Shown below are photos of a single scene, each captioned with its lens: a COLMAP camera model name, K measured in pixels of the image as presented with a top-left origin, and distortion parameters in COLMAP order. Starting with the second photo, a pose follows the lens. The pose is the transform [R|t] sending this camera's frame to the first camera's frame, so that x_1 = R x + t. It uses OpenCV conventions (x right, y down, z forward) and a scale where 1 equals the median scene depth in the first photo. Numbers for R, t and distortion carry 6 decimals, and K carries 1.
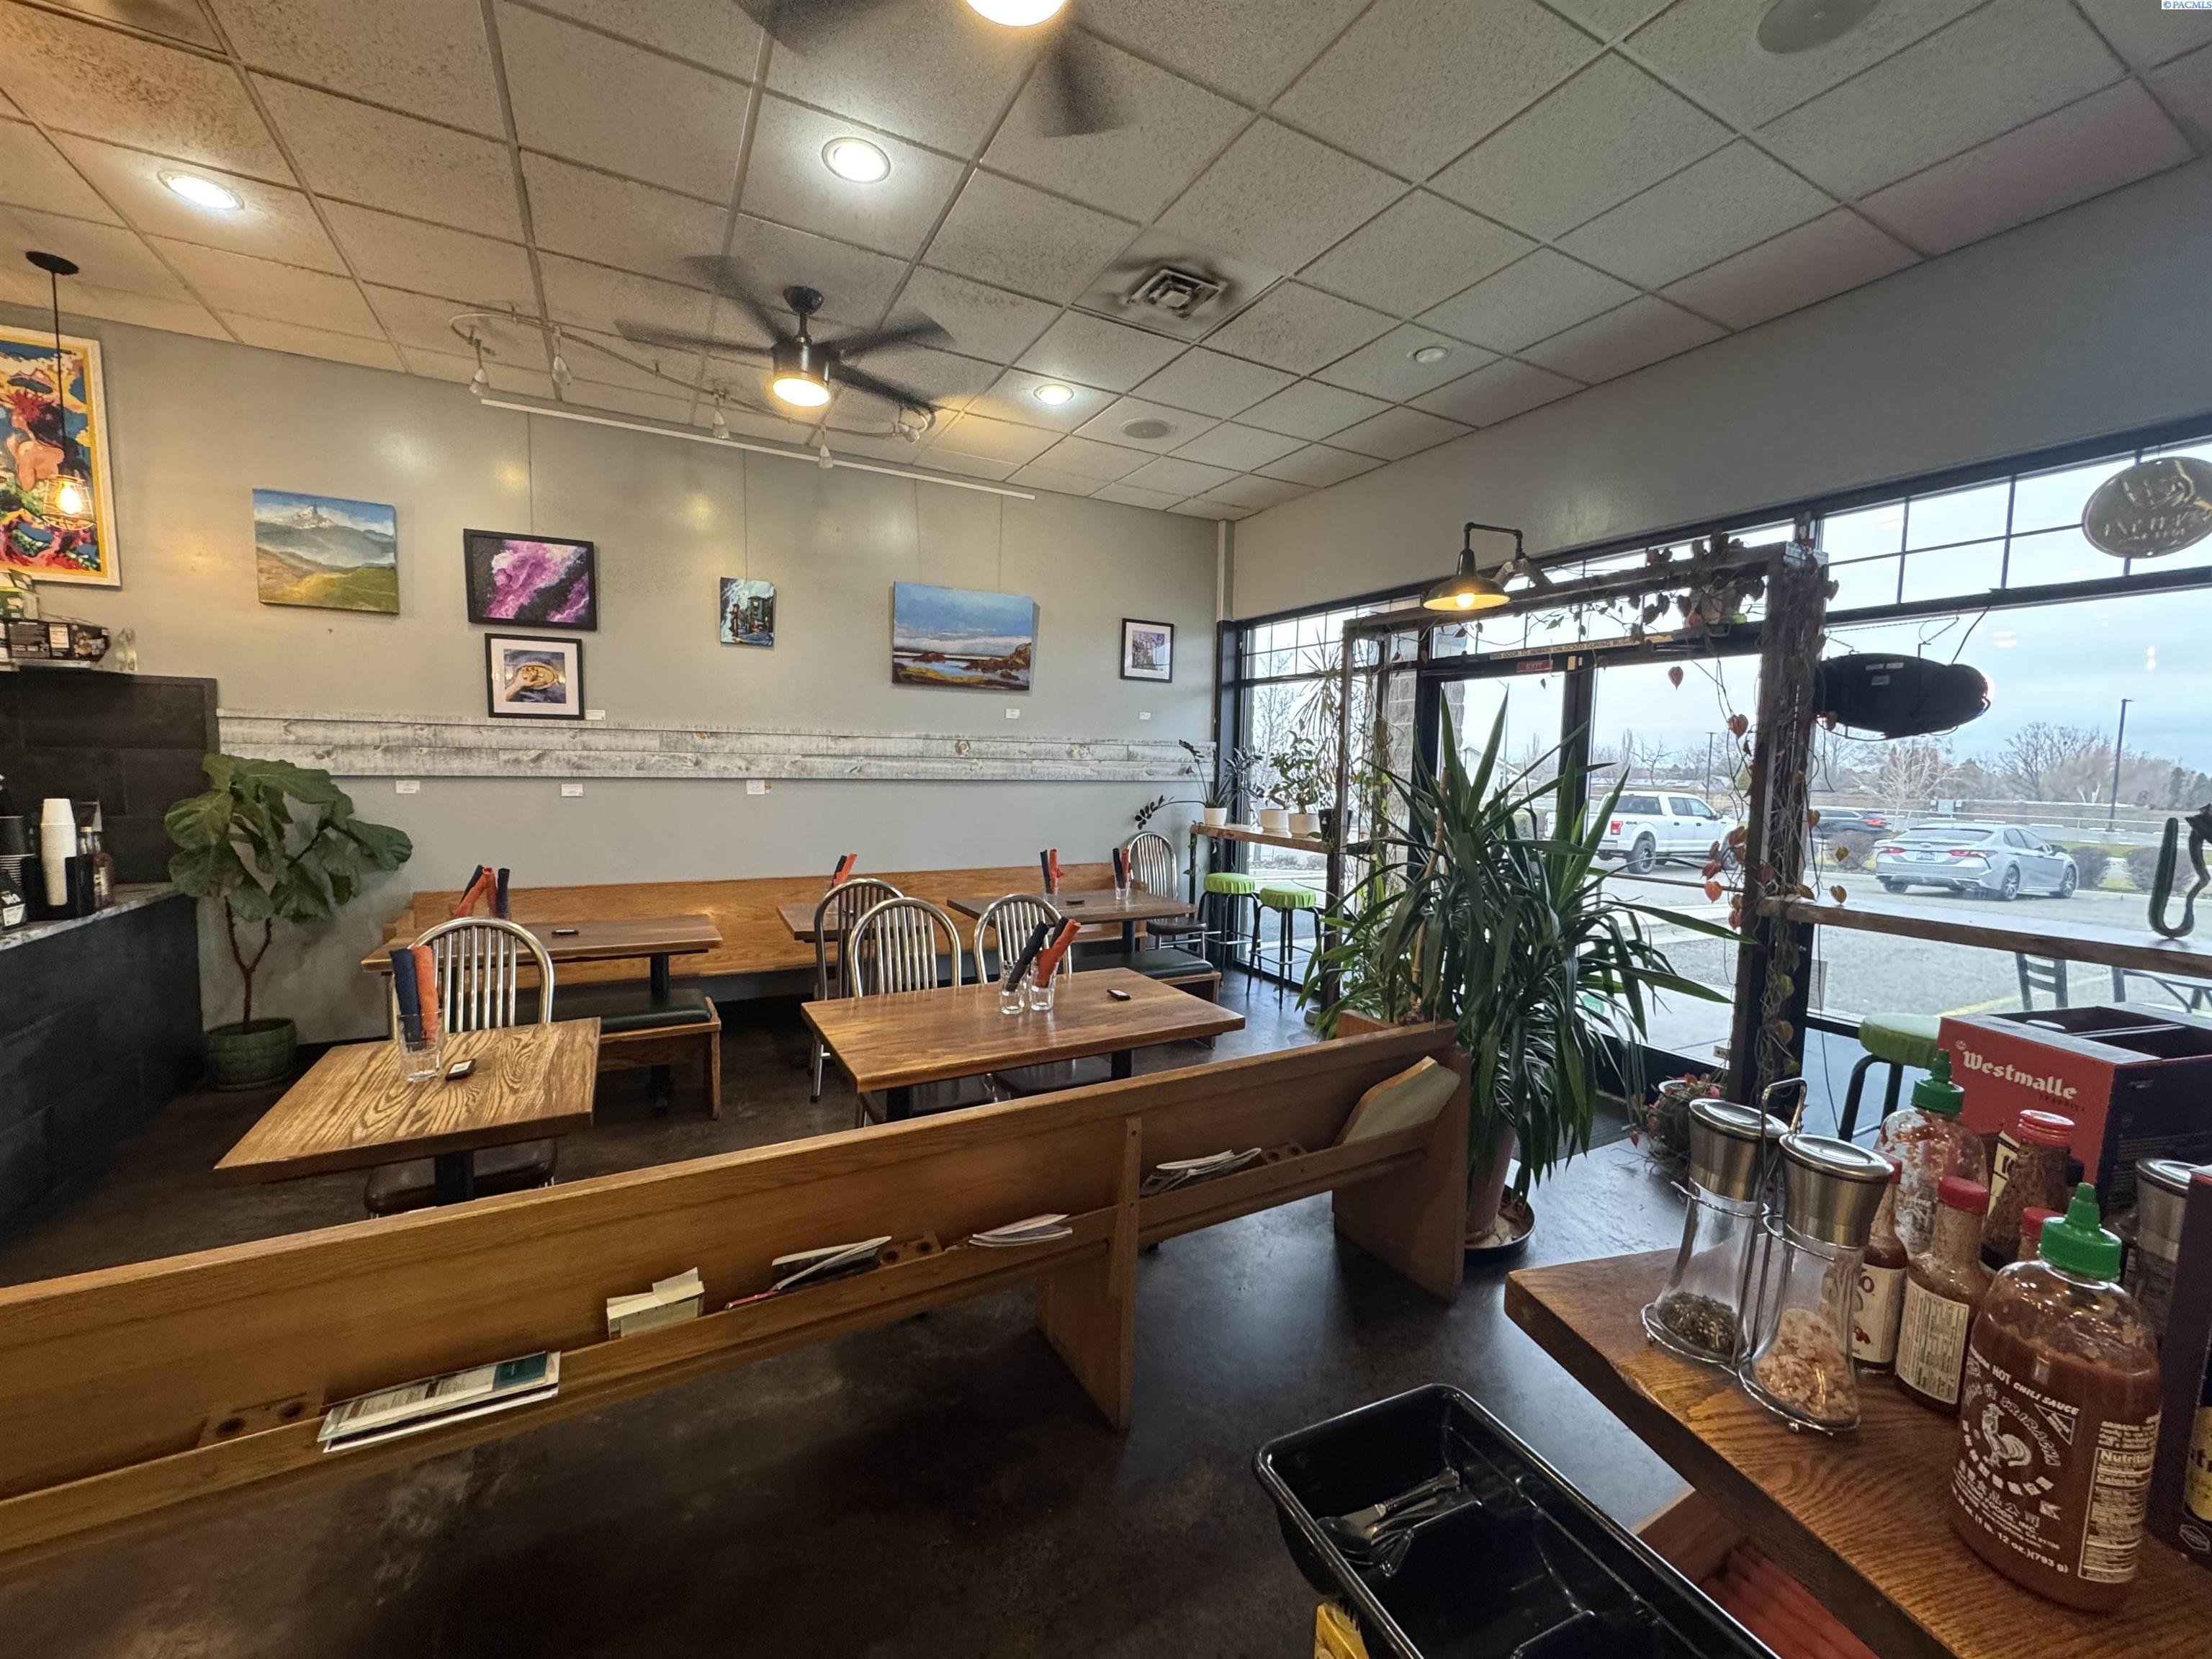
lens RADIAL K [[883.6, 0, 1110.5], [0, 883.6, 839.0], [0, 0, 1]] dist [-0.000615, 0.000021]
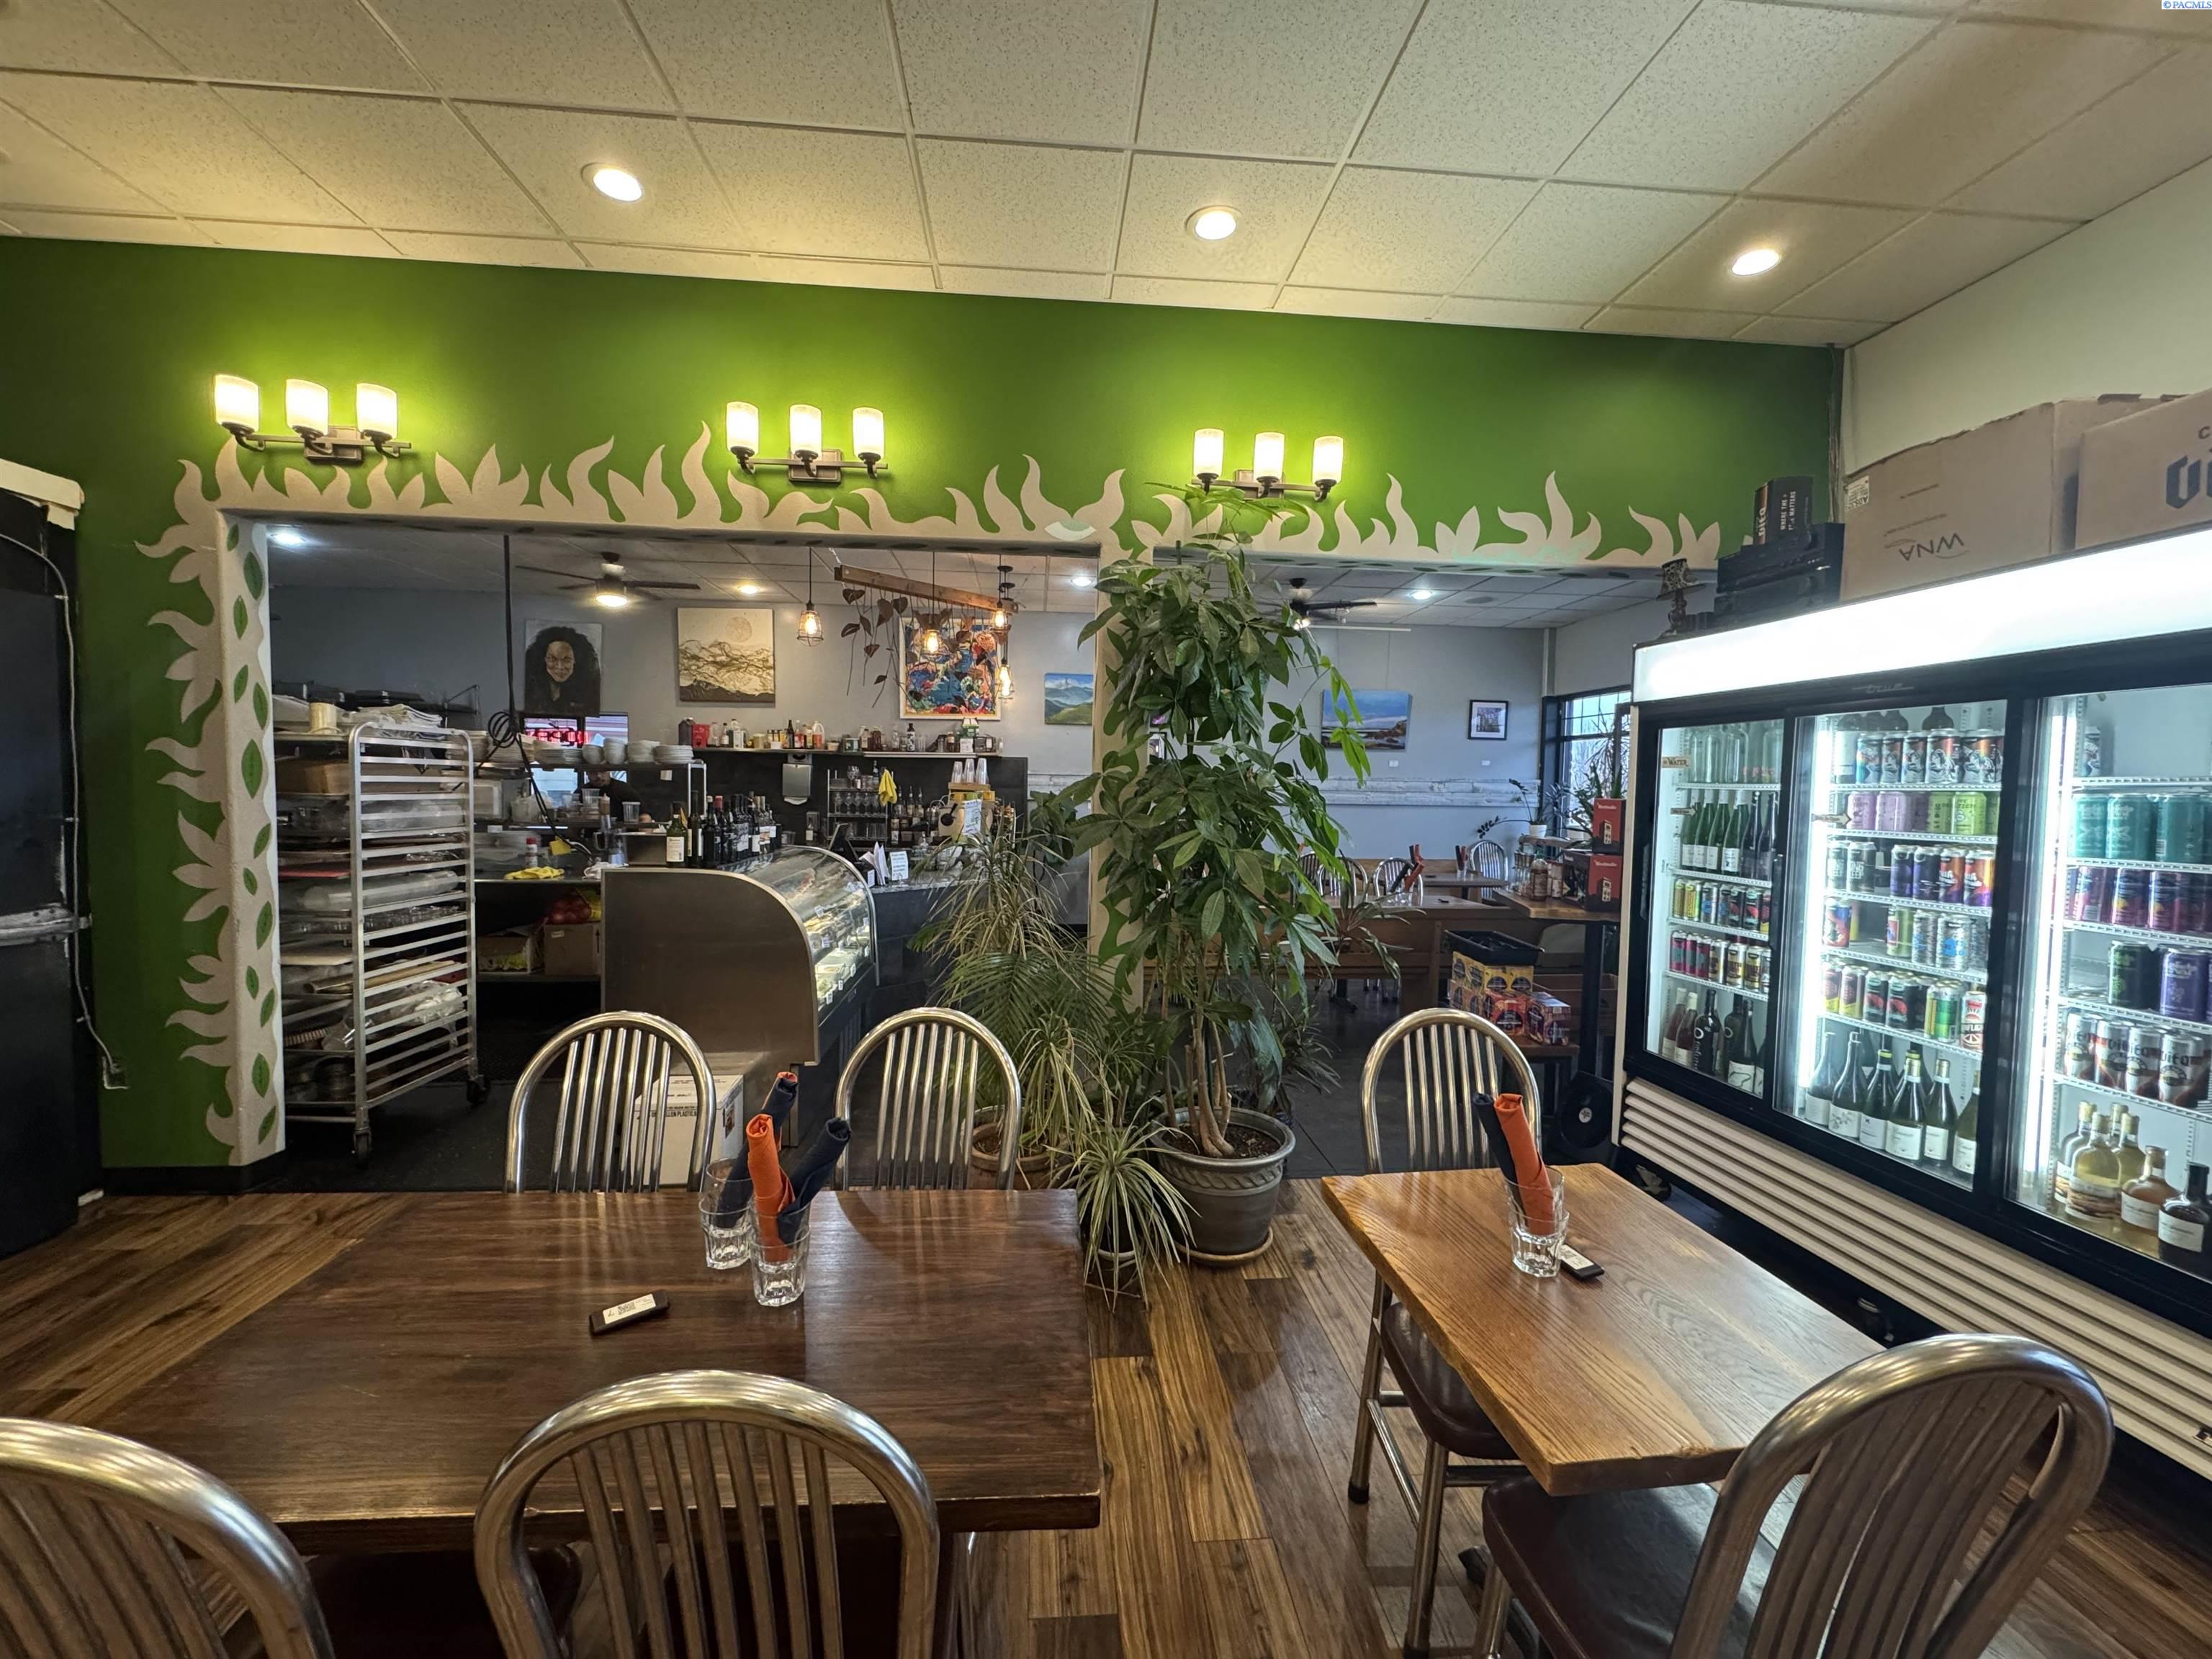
lens RADIAL K [[883.6, 0, 1096.5], [0, 883.6, 840.8], [0, 0, 1]] dist [-0.000615, 0.000021]
pose [[0.909324, 0.017524, -0.415720, 0.064150], [-0.034984, 0.998795, -0.034419, 0.068071], [0.414615, 0.045841, 0.908841, -0.637117]]
